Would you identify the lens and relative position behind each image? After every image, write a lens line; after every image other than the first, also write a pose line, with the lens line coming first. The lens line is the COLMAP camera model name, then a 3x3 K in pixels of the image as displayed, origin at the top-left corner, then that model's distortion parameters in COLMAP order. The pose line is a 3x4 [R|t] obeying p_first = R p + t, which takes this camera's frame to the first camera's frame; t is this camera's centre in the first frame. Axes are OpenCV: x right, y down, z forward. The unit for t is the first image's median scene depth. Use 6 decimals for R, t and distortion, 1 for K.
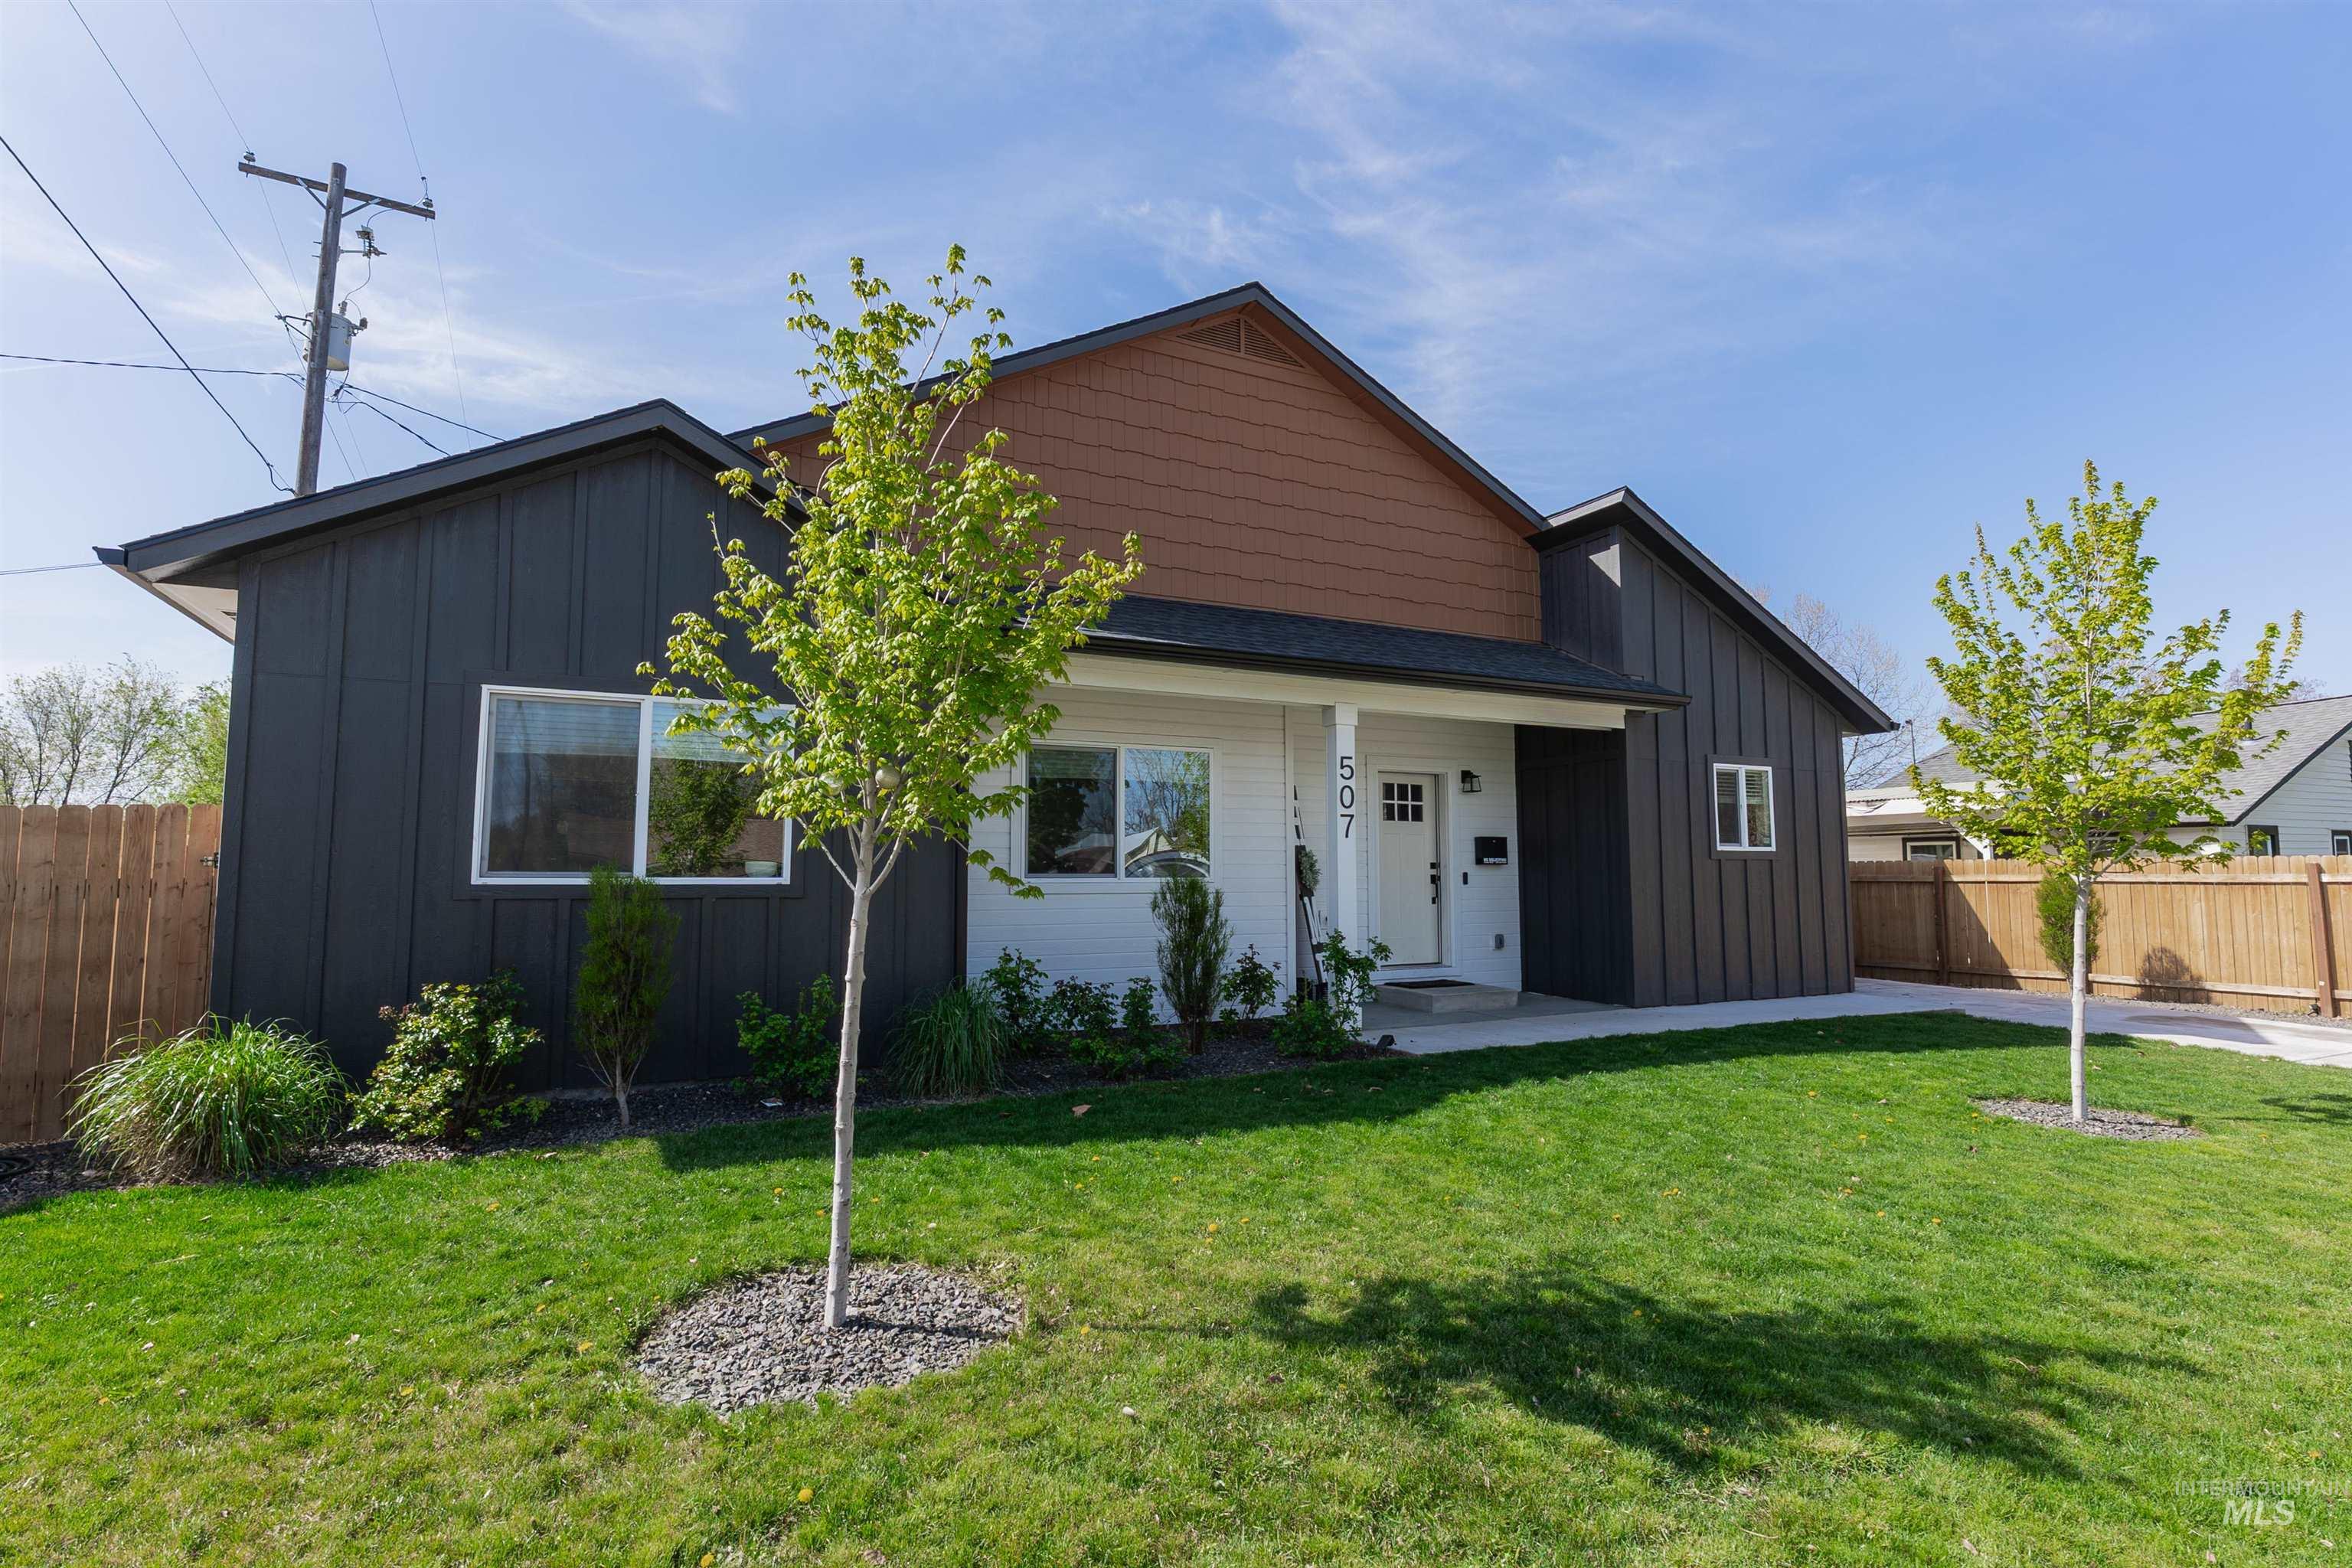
lens RADIAL K [[1132.6, 0, 1176.0], [0, 1132.6, 784.0], [0, 0, 1]] dist [-0.002869, -0.000954]
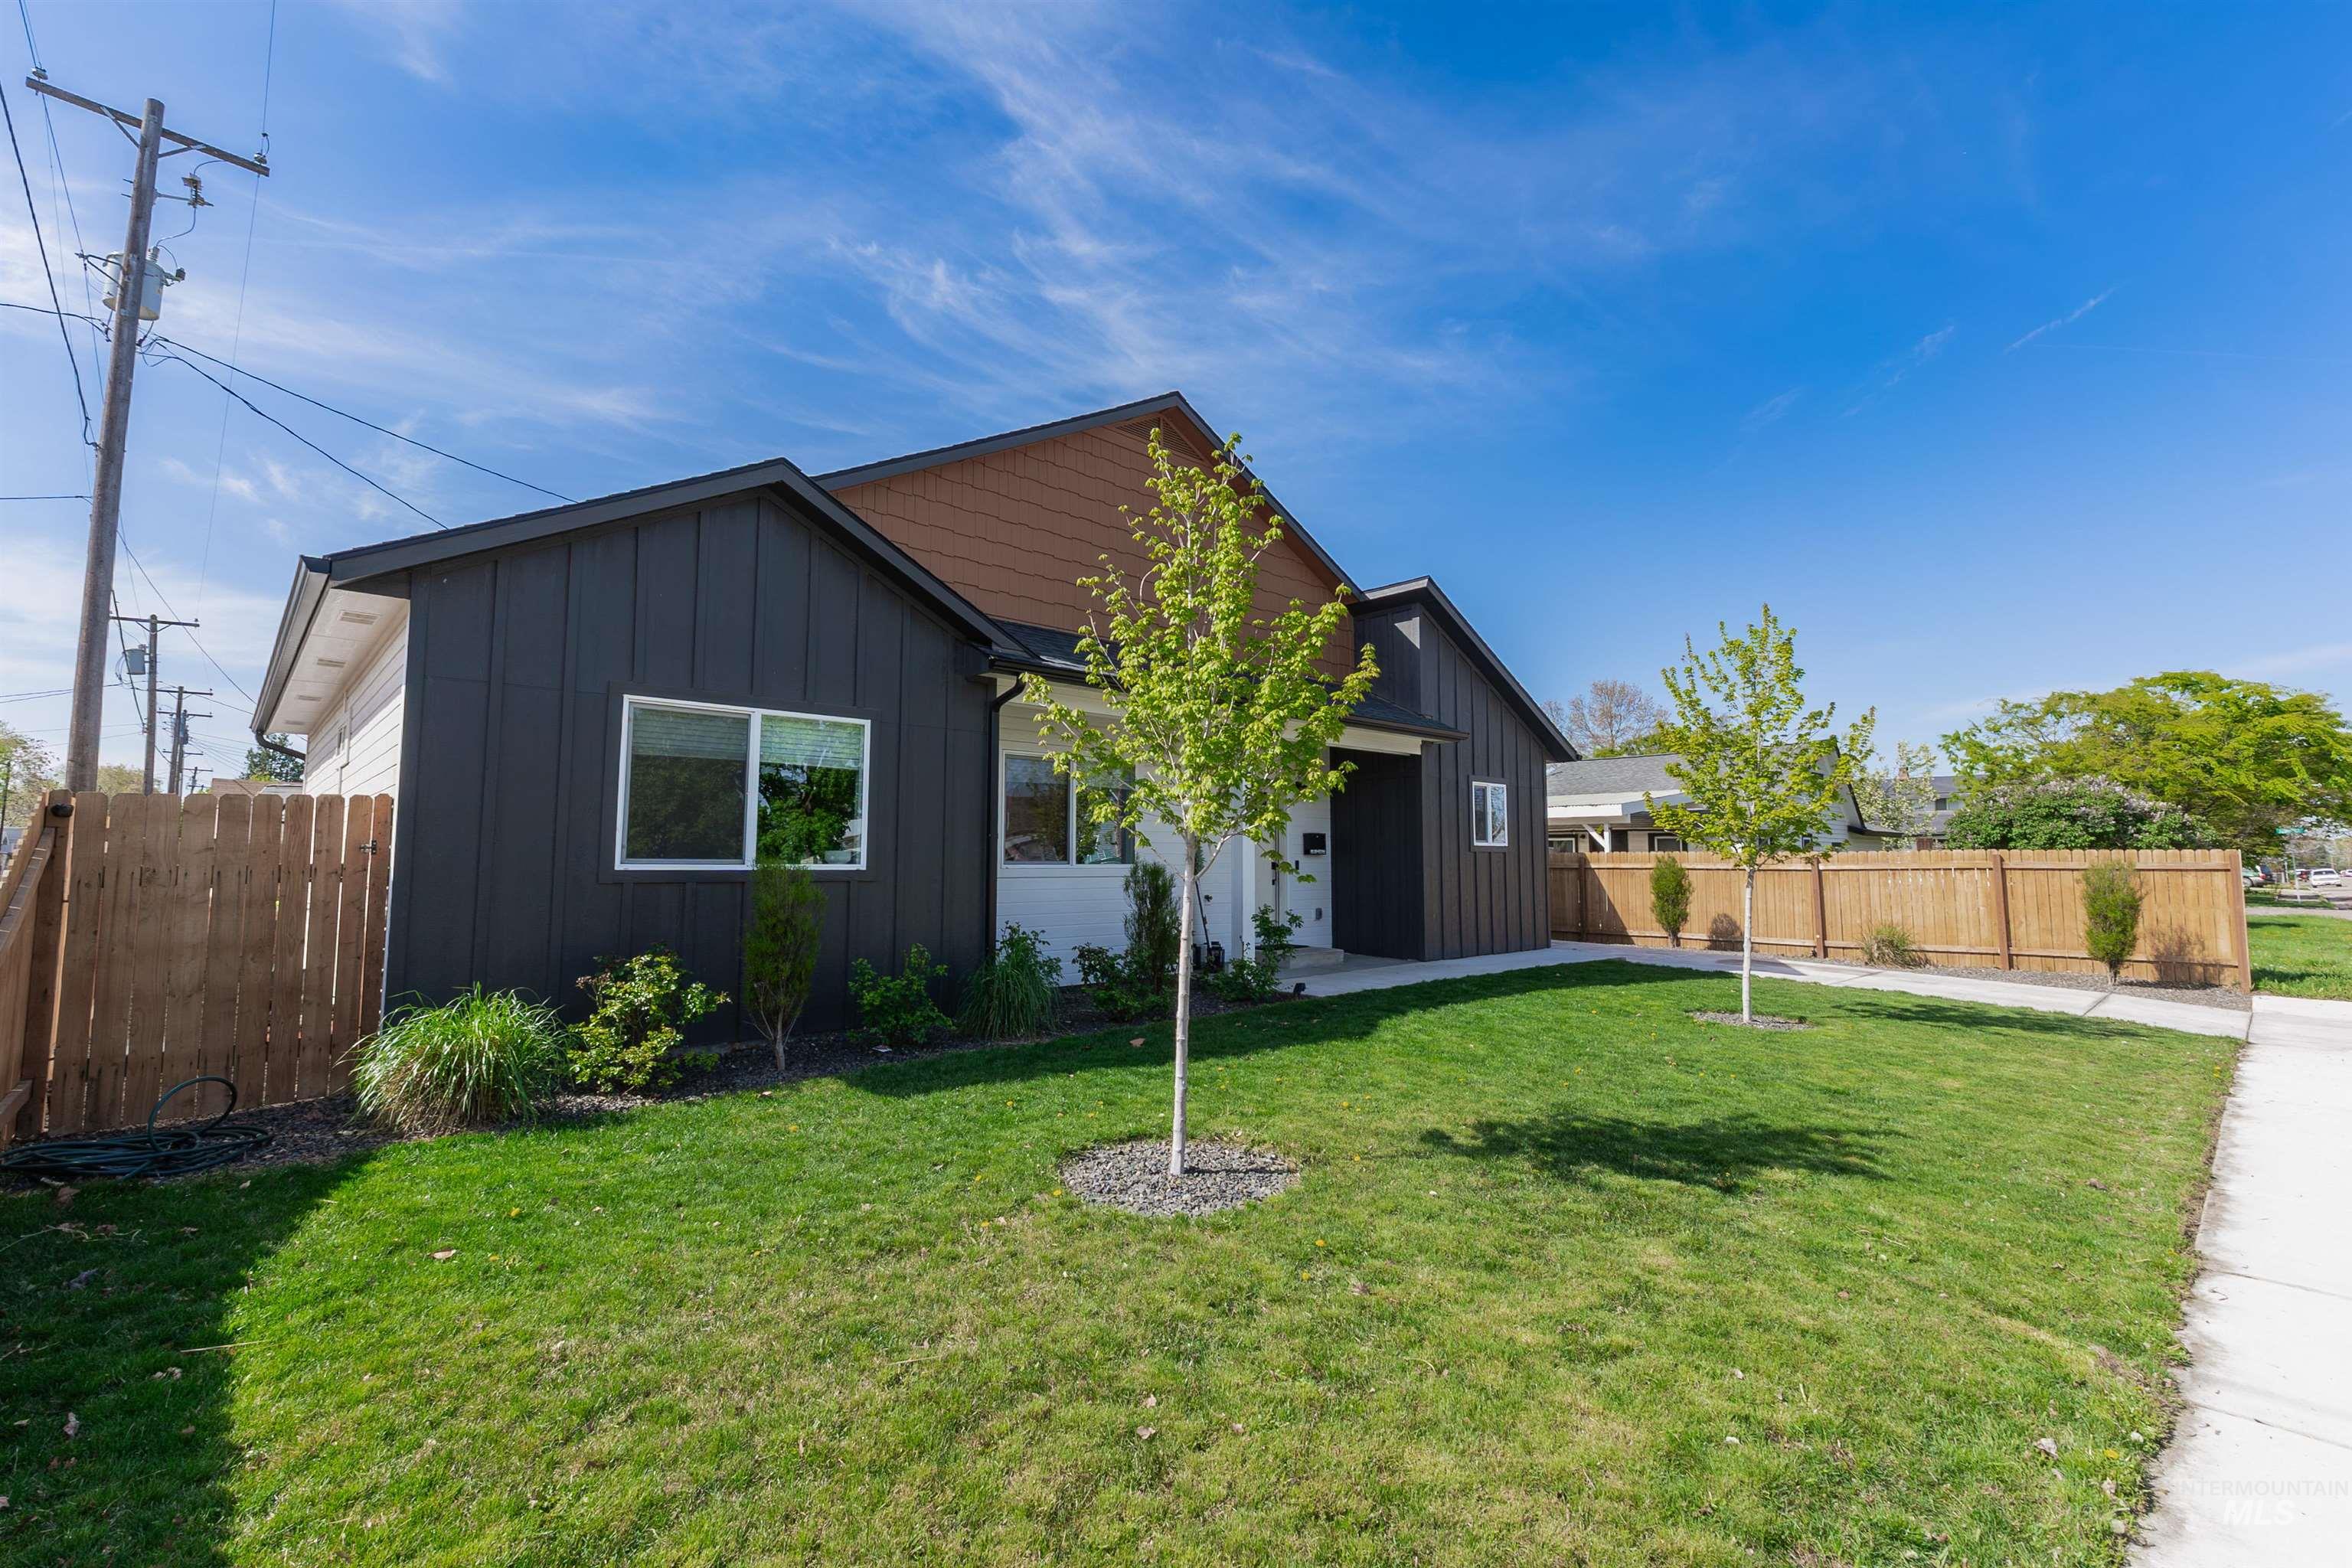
lens RADIAL K [[1014.7, 0, 1176.0], [0, 1014.7, 784.0], [0, 0, 1]] dist [0.004684, 0.000532]
pose [[0.960862, 0.025160, 0.275881, -0.247846], [-0.026835, 0.999637, 0.002297, -0.010347], [-0.275723, -0.009610, 0.961189, -0.093965]]
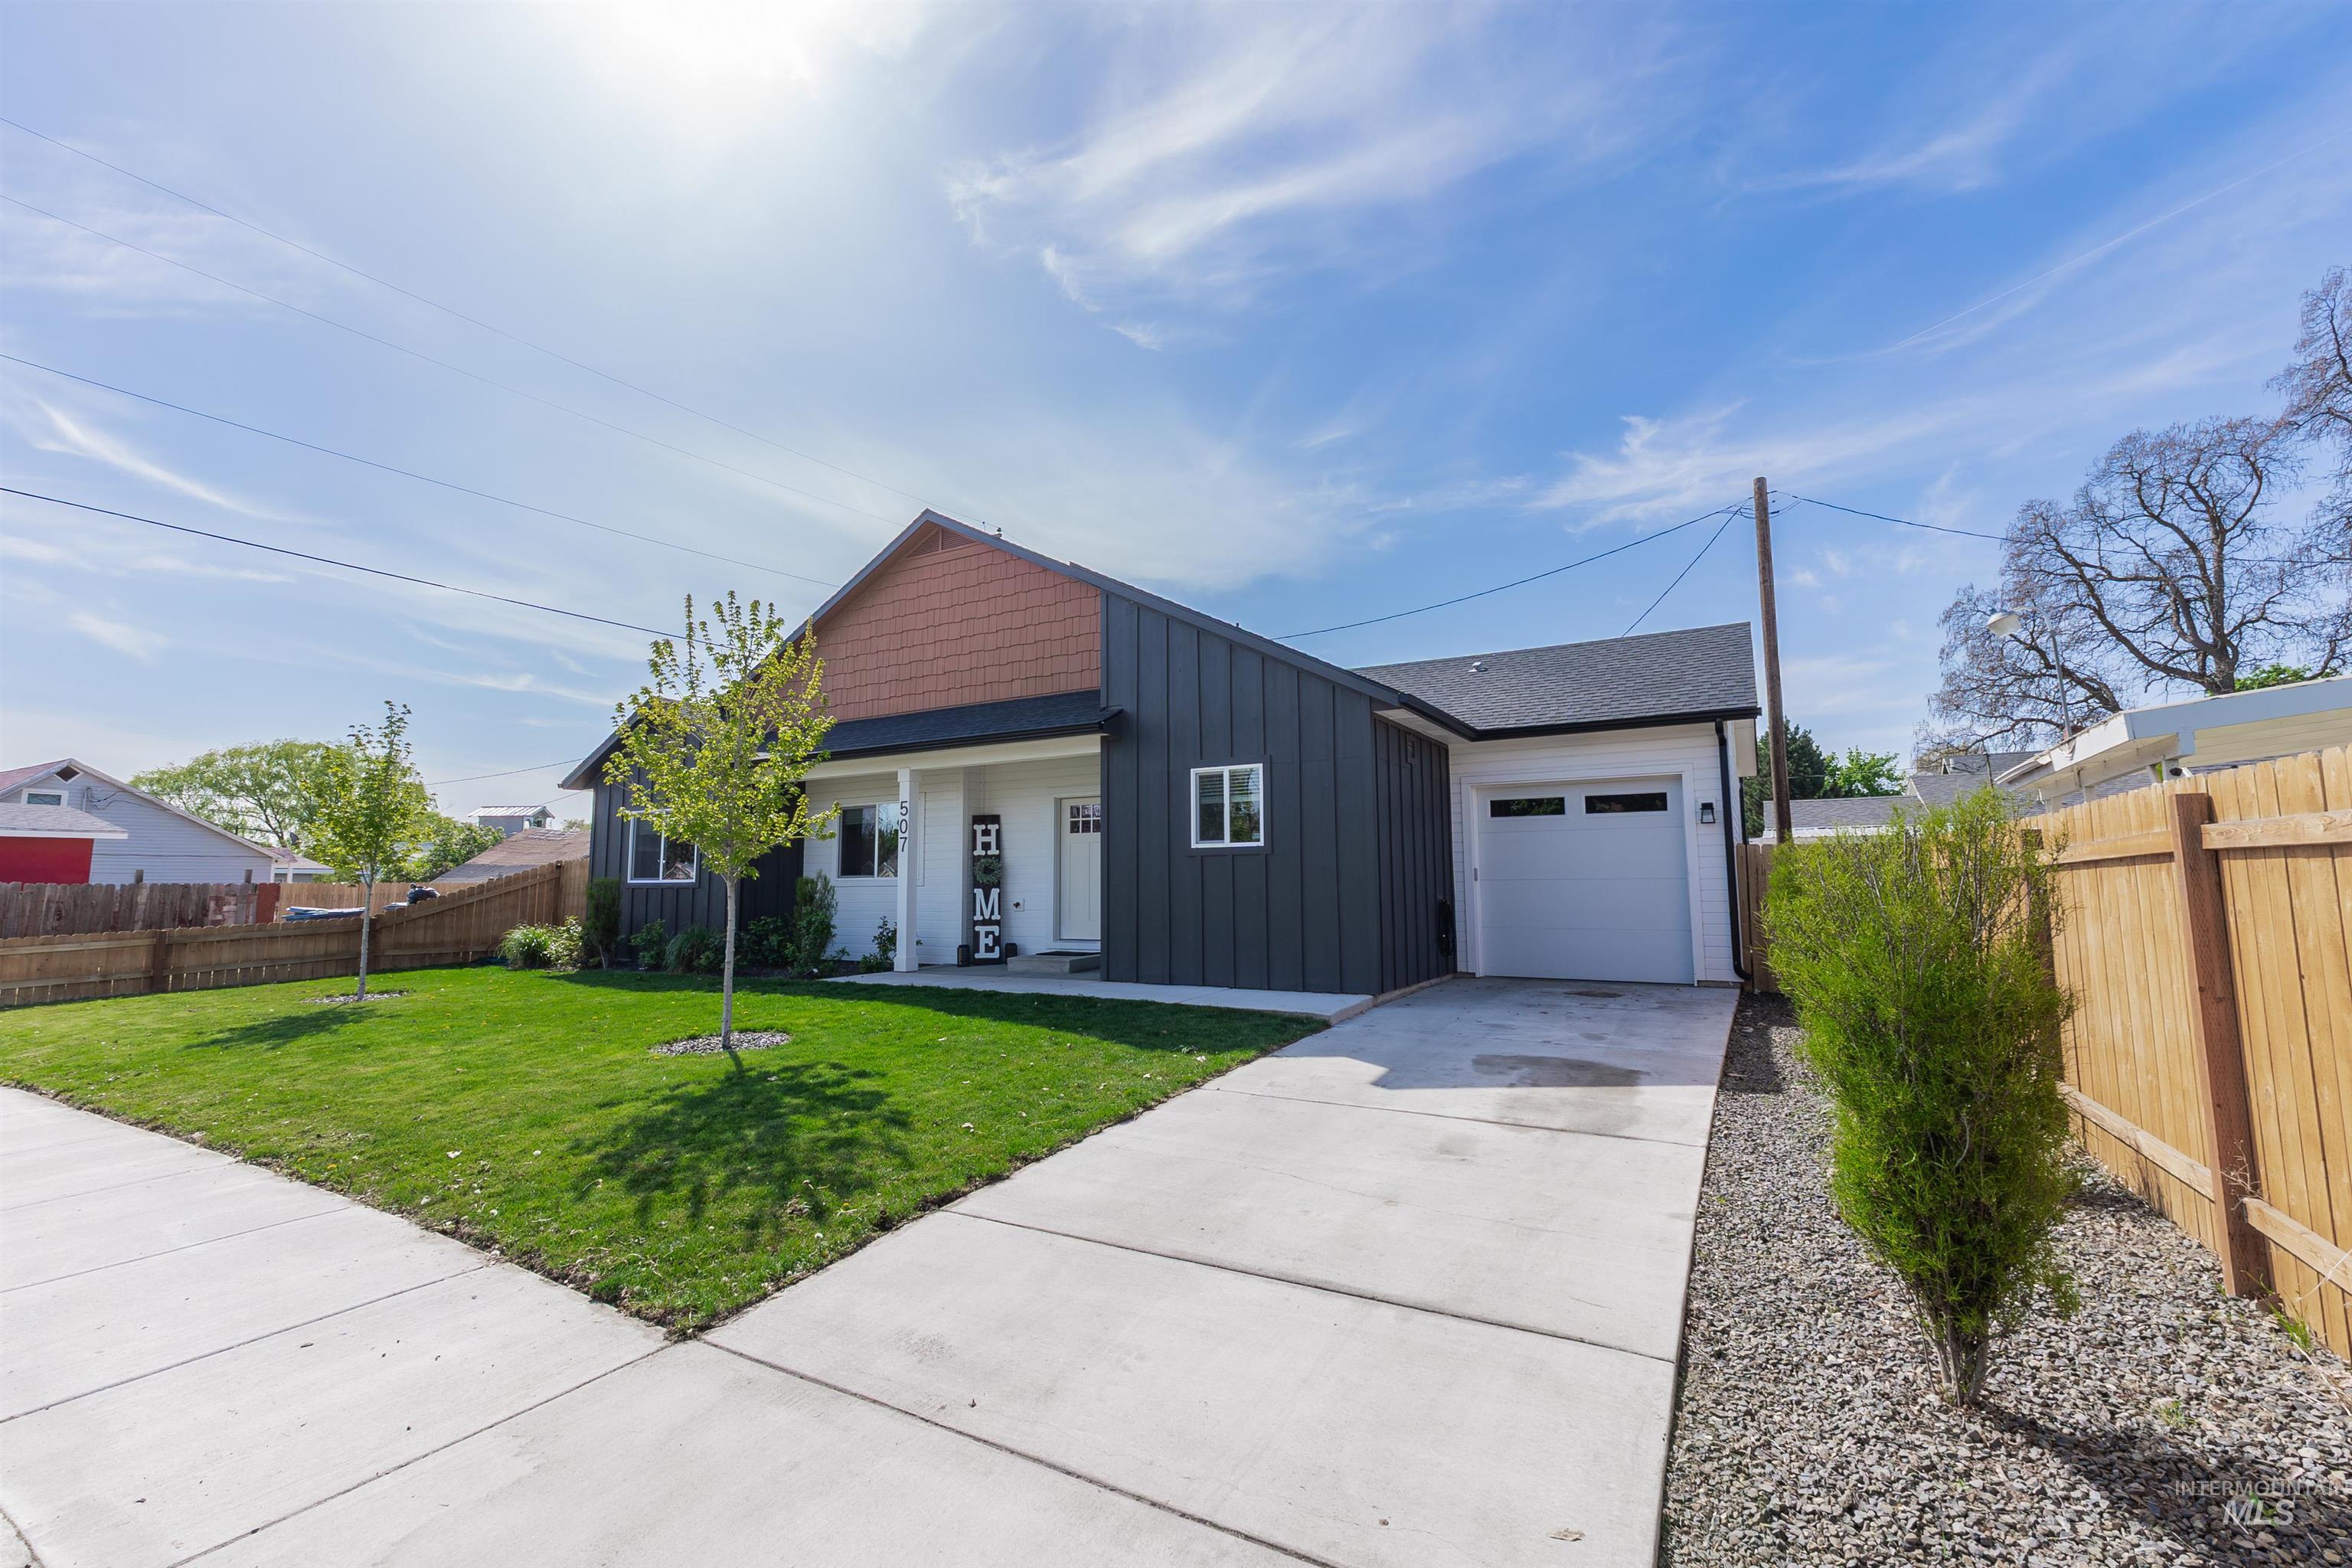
lens RADIAL K [[1014.7, 0, 1176.0], [0, 1014.7, 784.0], [0, 0, 1]] dist [0.004684, 0.000532]
pose [[0.548904, -0.090967, -0.830921, 1.552457], [0.066296, 0.995667, -0.065208, 0.072077], [0.833252, -0.019293, 0.552556, 0.516407]]
